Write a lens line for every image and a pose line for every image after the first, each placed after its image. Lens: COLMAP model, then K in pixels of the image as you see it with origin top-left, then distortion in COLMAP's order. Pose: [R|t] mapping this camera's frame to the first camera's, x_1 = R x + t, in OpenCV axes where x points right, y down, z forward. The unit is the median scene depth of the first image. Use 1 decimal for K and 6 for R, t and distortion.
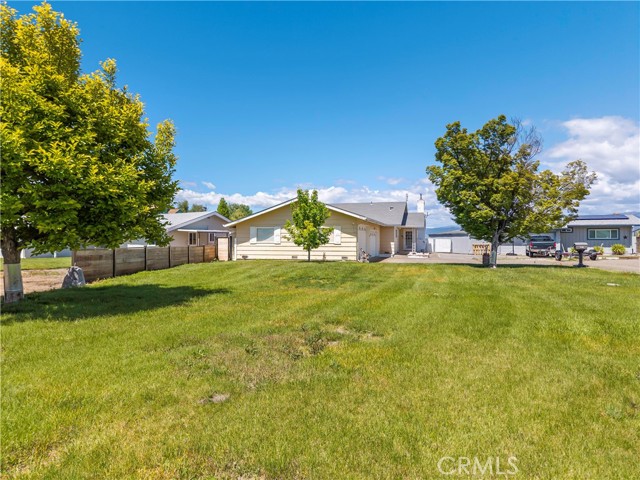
lens RADIAL K [[426.9, 0, 322.6], [0, 426.9, 246.8], [0, 0, 1]] dist [0.023679, -0.020589]
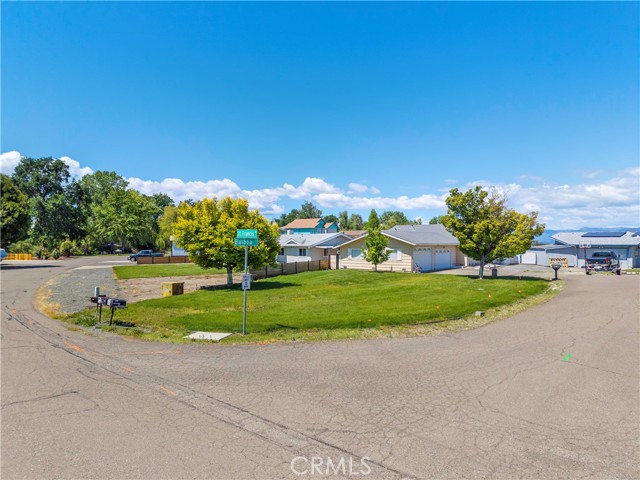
lens RADIAL K [[426.9, 0, 318.1], [0, 426.9, 238.6], [0, 0, 1]] dist [0.023679, -0.020589]
pose [[0.922056, -0.005834, -0.387013, 0.372036], [-0.003092, 0.999743, -0.022438, -0.051023], [0.387045, 0.021886, 0.921801, -0.563301]]
